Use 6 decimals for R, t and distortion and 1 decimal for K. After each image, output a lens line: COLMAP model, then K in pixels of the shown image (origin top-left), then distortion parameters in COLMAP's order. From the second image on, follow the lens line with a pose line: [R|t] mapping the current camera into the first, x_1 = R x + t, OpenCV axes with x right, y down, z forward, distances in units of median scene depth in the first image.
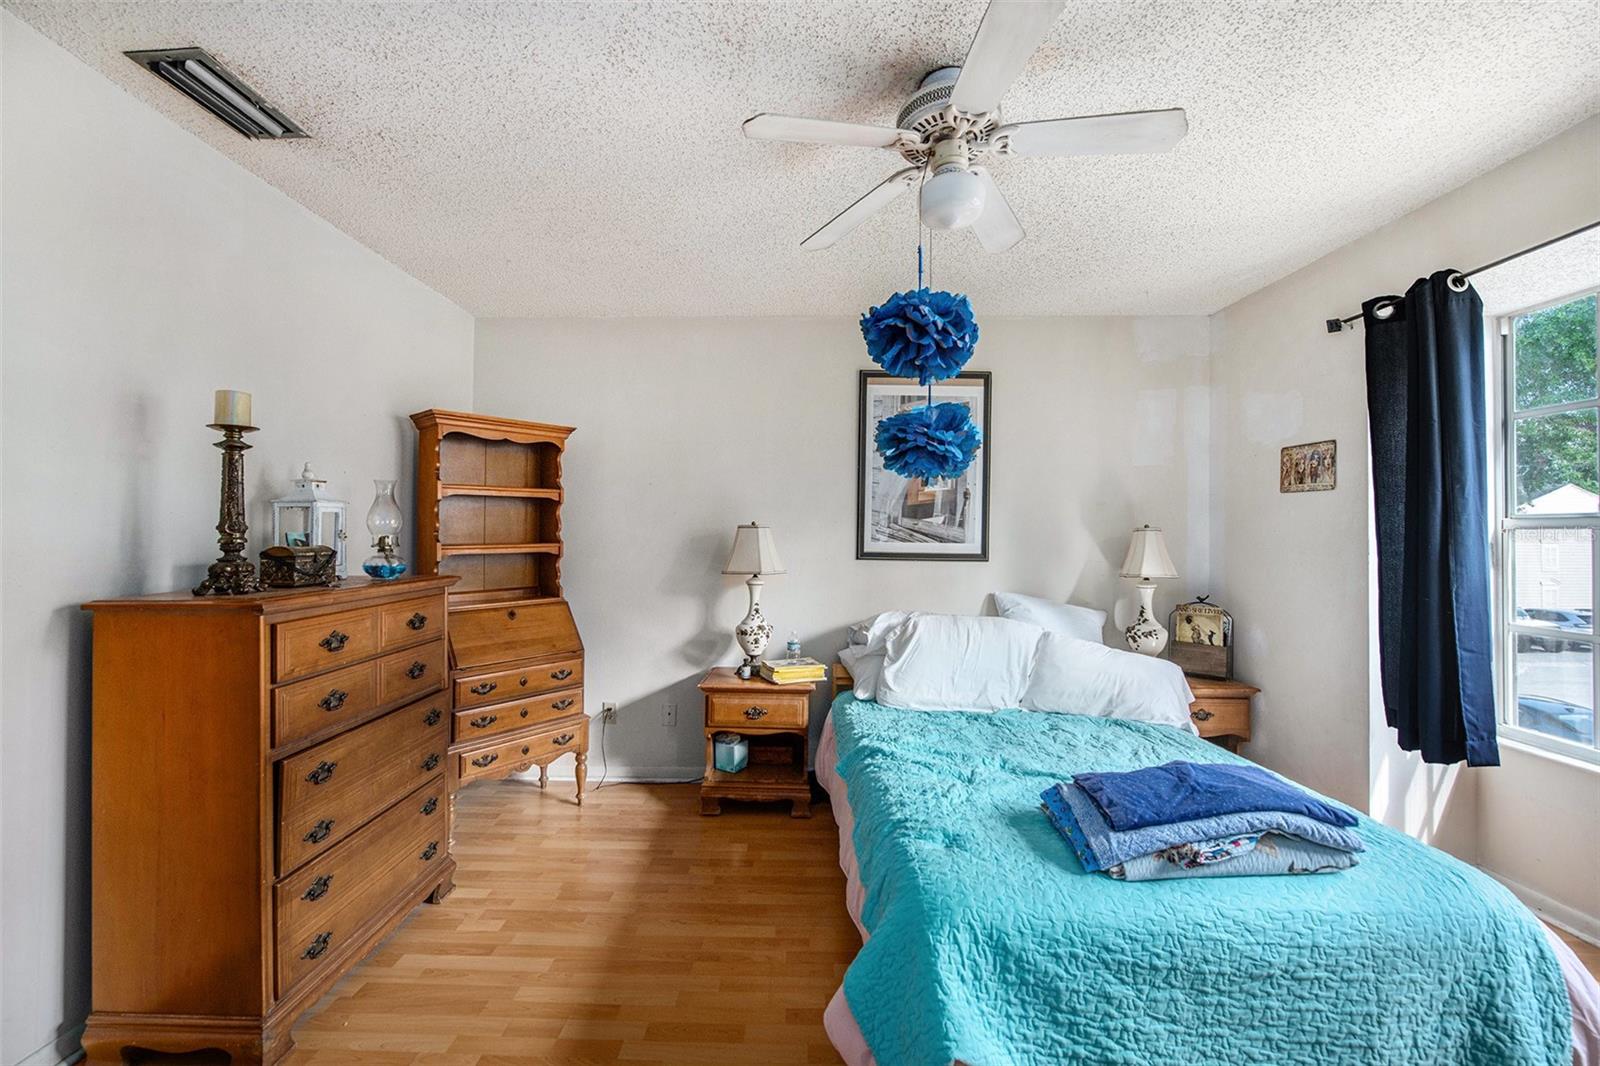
lens RADIAL K [[650.6, 0, 796.9], [0, 650.6, 537.3], [0, 0, 1]] dist [-0.015653, -0.000489]
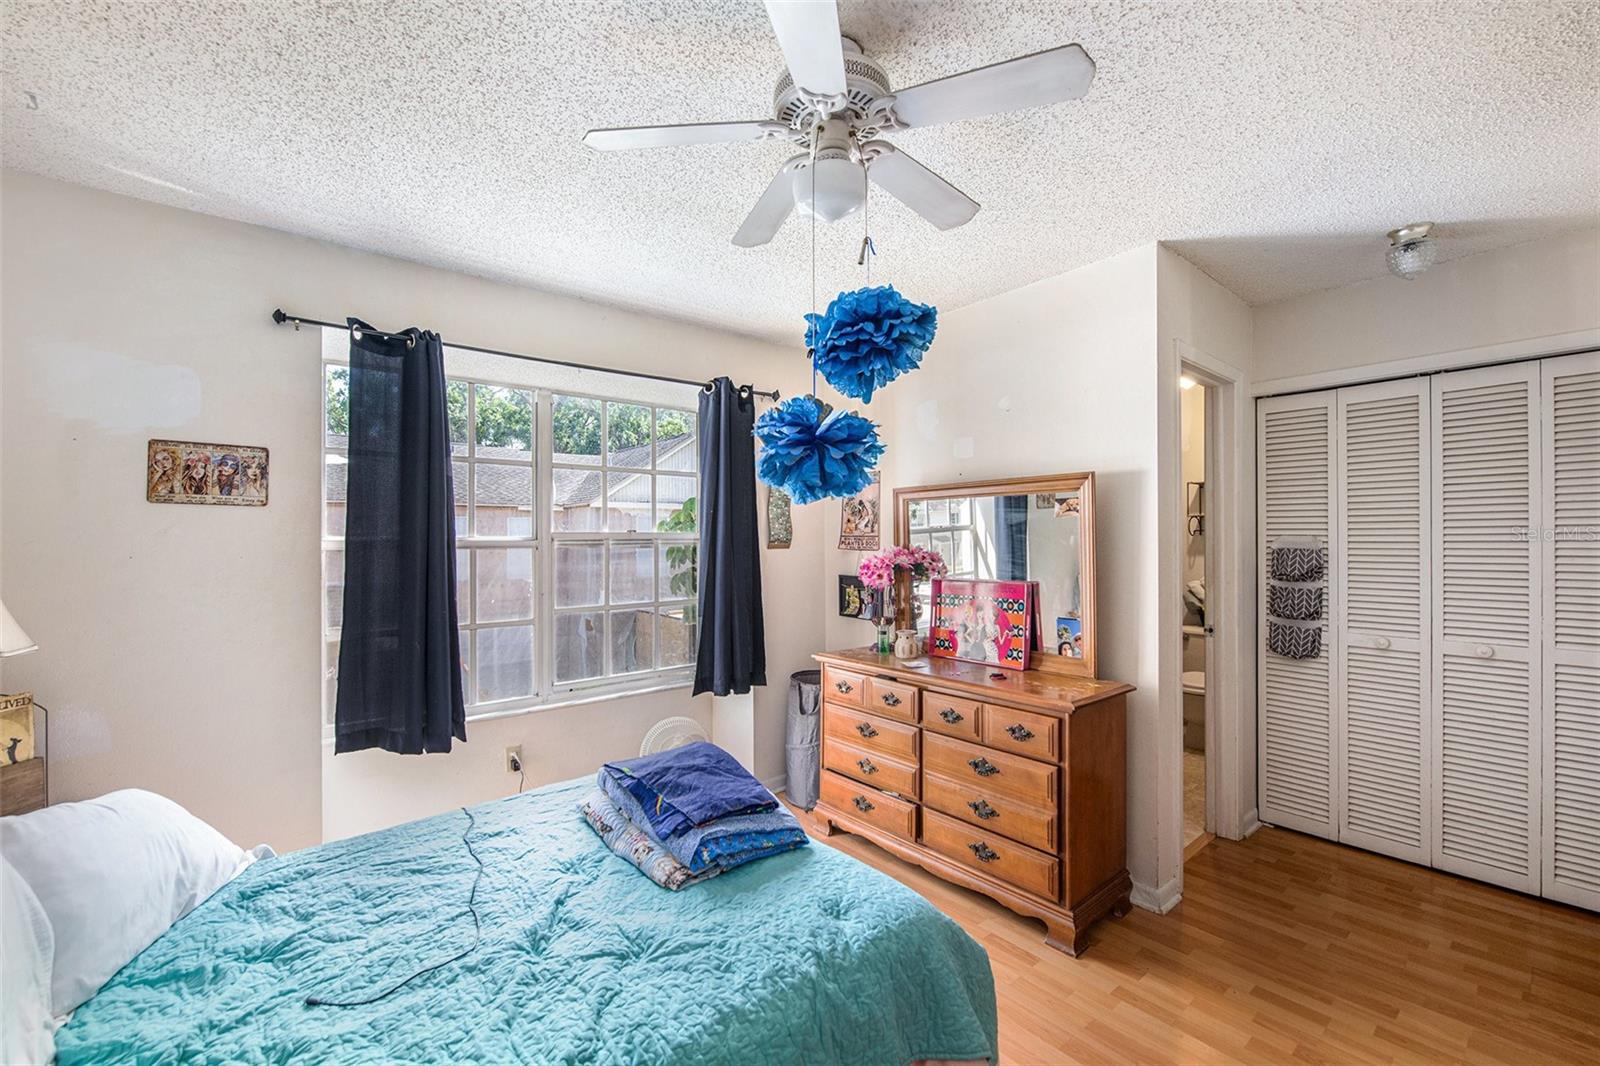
lens RADIAL K [[650.6, 0, 796.9], [0, 650.6, 537.3], [0, 0, 1]] dist [-0.015653, -0.000489]
pose [[-0.645369, 0.003874, 0.763861, -0.227117], [0.008229, 0.999964, 0.001881, -0.025668], [-0.763827, 0.007500, -0.645378, 0.879582]]
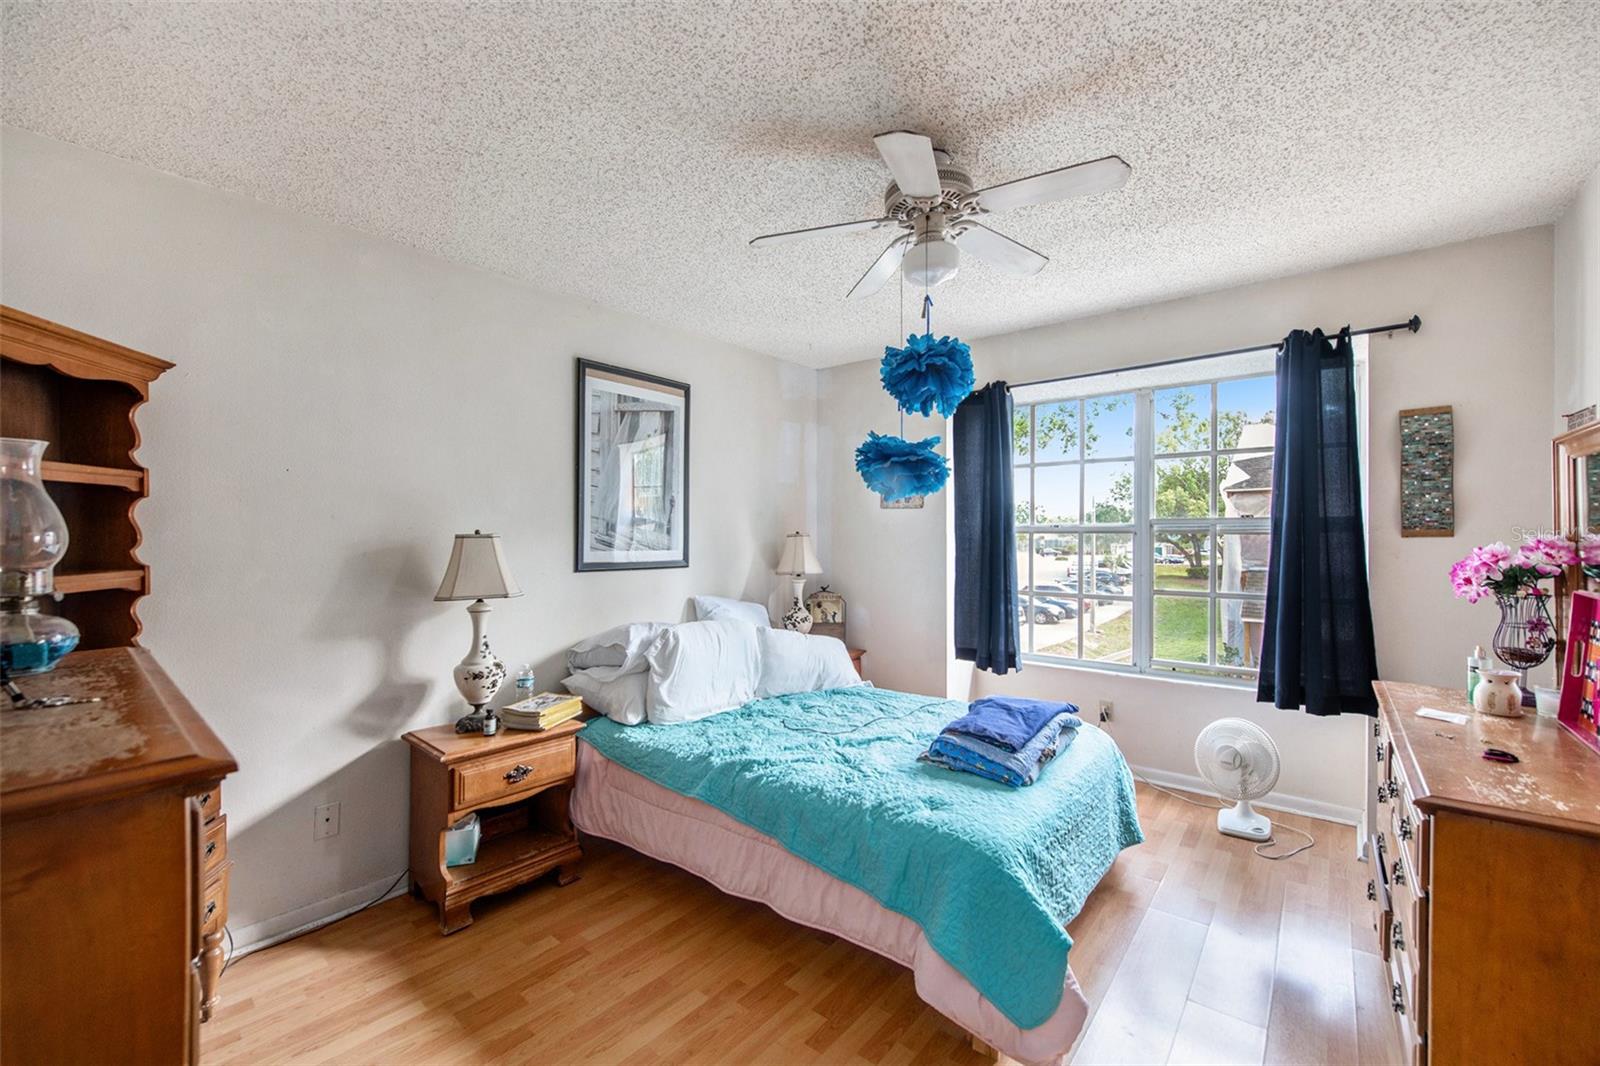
lens RADIAL K [[650.6, 0, 796.9], [0, 650.6, 537.3], [0, 0, 1]] dist [-0.015653, -0.000489]
pose [[0.623728, -0.011618, 0.781555, -0.462521], [0.011415, 0.999918, 0.005754, -0.016458], [-0.781558, 0.005332, 0.623810, 0.245831]]
